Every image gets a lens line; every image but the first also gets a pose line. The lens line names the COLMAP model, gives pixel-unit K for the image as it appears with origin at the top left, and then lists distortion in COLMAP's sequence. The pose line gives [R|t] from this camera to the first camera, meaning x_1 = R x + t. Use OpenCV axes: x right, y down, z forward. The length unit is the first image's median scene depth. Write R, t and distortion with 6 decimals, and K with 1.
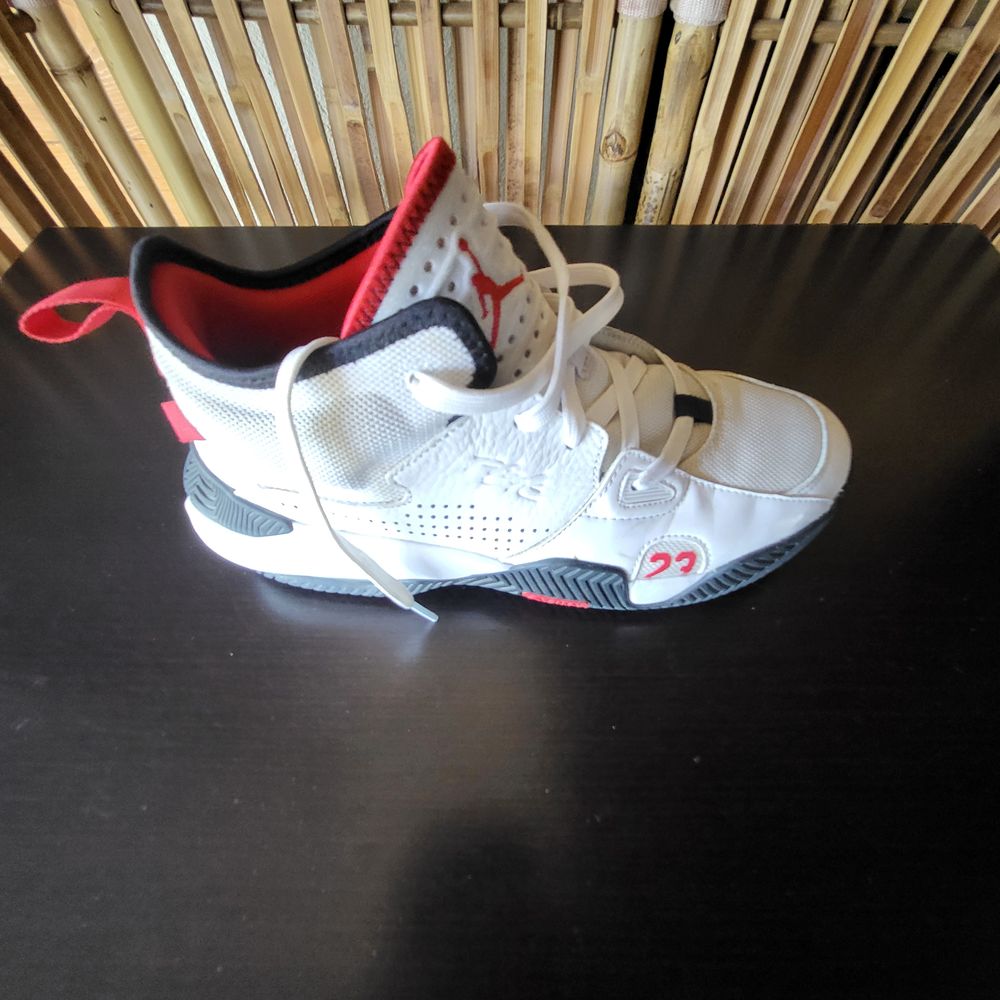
lens RADIAL K [[517.8, 0, 503.1], [0, 517.8, 519.3], [0, 0, 1]] dist [0.002075, 0.000471]
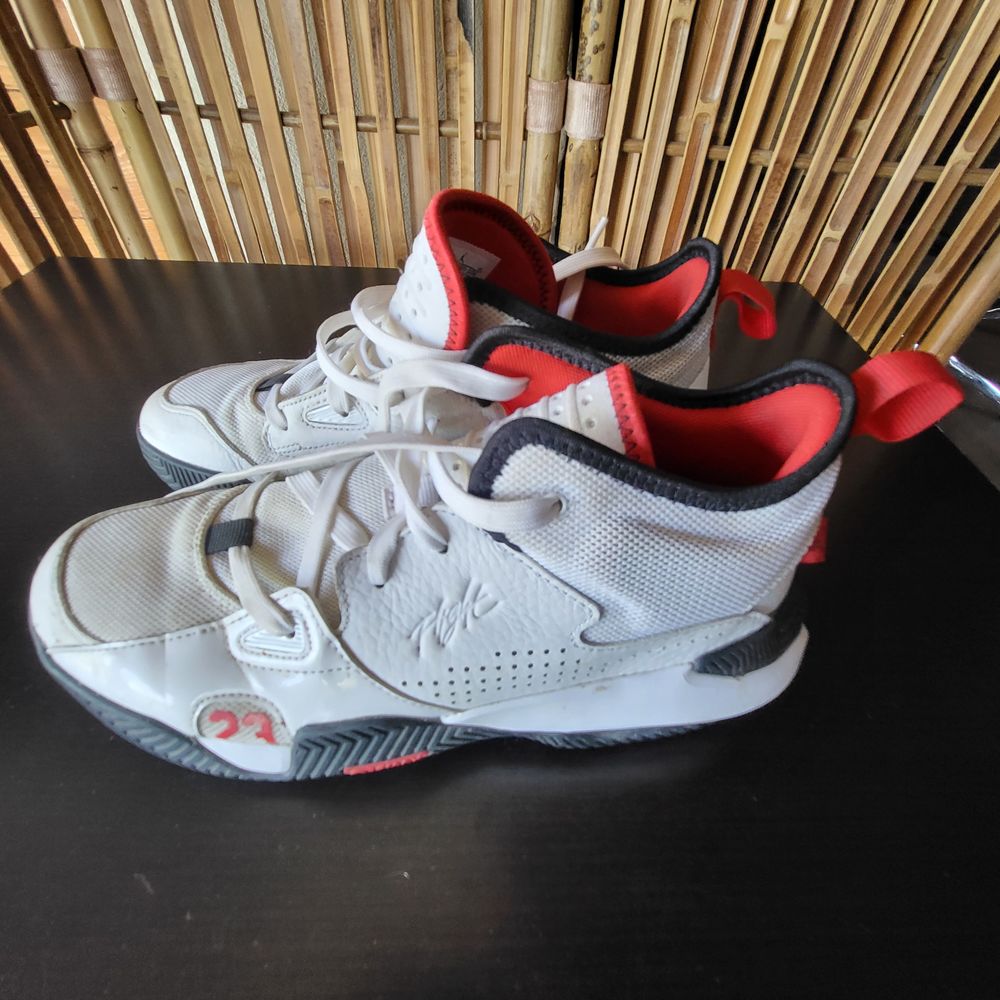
lens RADIAL K [[520.3, 0, 502.3], [0, 520.3, 520.0], [0, 0, 1]] dist [0.000537, 0.001625]
pose [[0.998000, 0.013380, 0.061775, 0.080575], [-0.000662, 0.979498, -0.201452, 0.269211], [-0.063204, 0.201008, 0.977548, -0.108680]]
